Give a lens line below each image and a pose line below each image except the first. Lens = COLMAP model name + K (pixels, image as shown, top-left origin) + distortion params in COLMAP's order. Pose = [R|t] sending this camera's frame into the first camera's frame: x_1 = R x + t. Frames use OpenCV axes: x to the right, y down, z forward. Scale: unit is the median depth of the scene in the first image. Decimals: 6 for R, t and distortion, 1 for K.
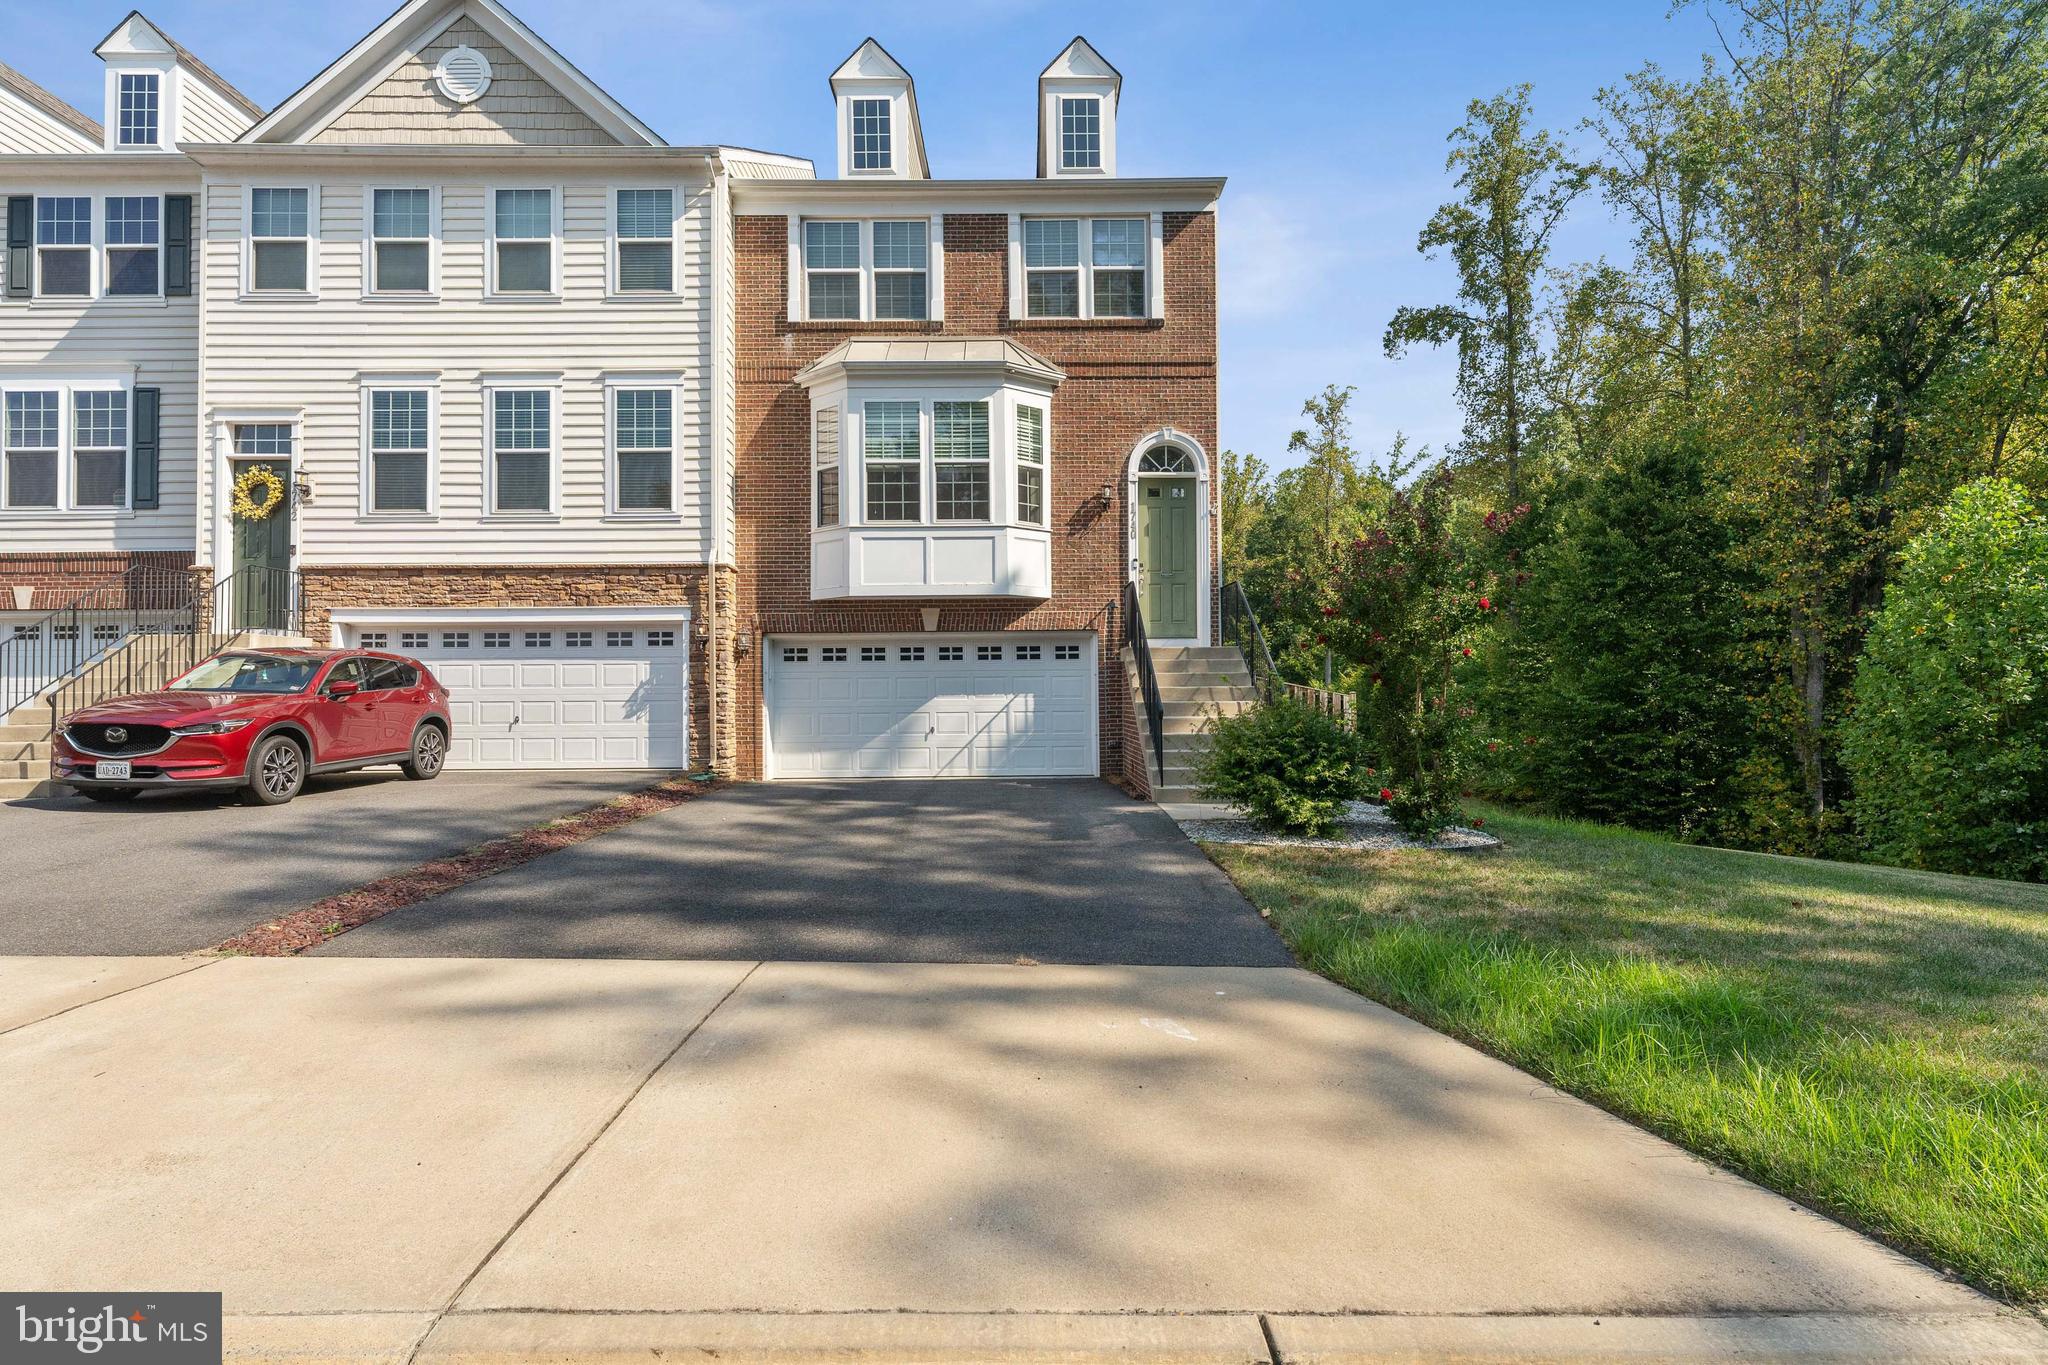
lens RADIAL K [[1023.1, 0, 1027.1], [0, 1023.1, 684.2], [0, 0, 1]] dist [-0.001675, -0.000574]
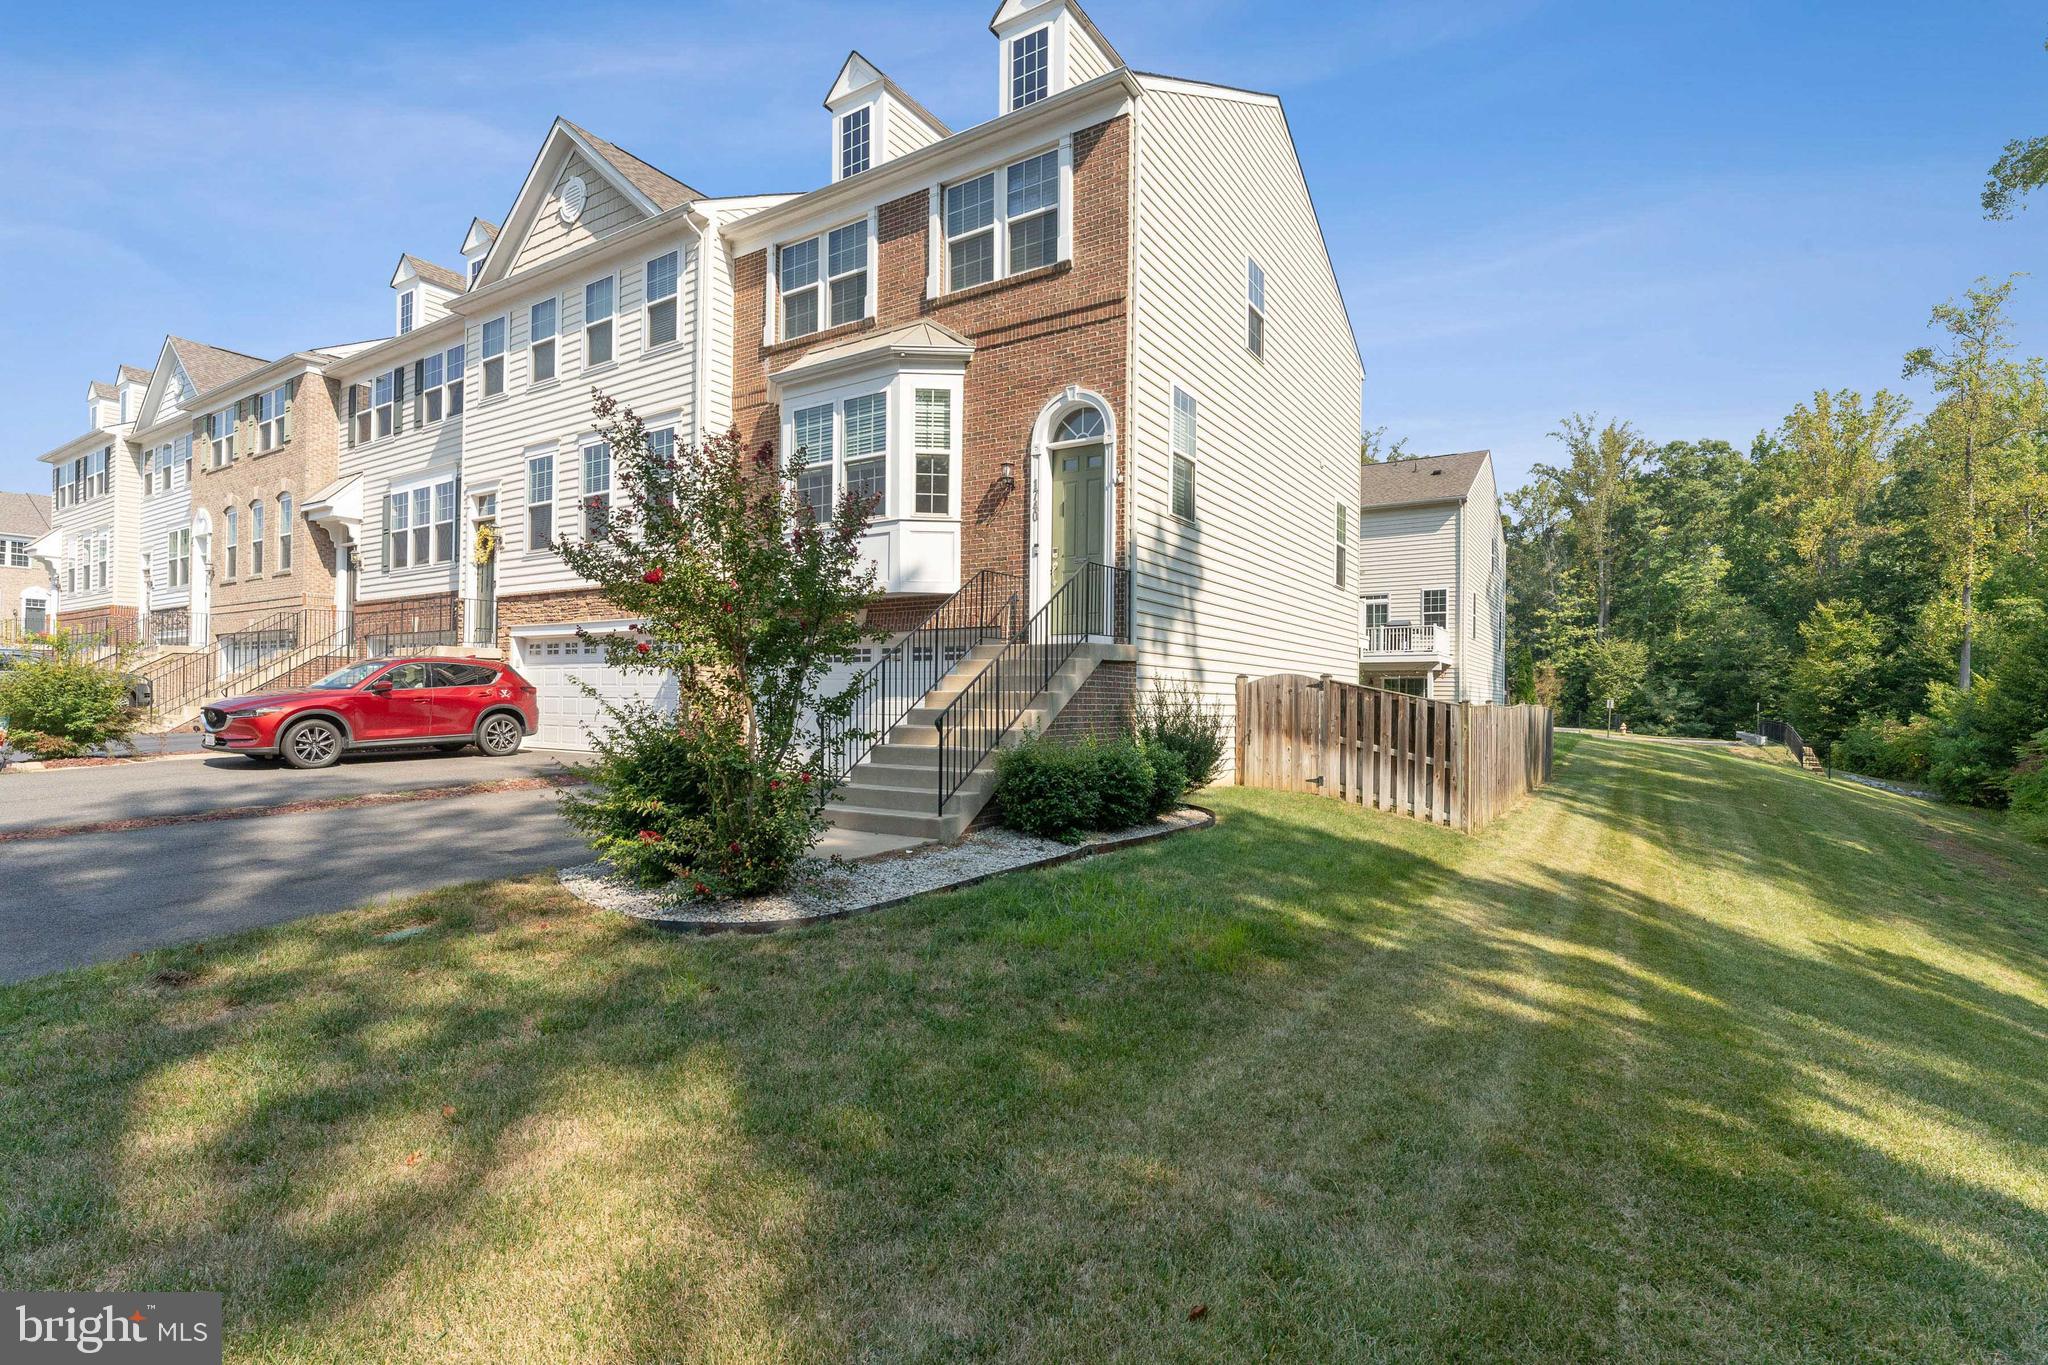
lens RADIAL K [[950.2, 0, 1020.4], [0, 950.2, 692.0], [0, 0, 1]] dist [-0.003378, 0.000480]
pose [[0.831650, 0.011214, -0.555187, 0.543083], [-0.006514, 0.999924, 0.010440, -0.005000], [0.555262, -0.005066, 0.831660, 0.318316]]
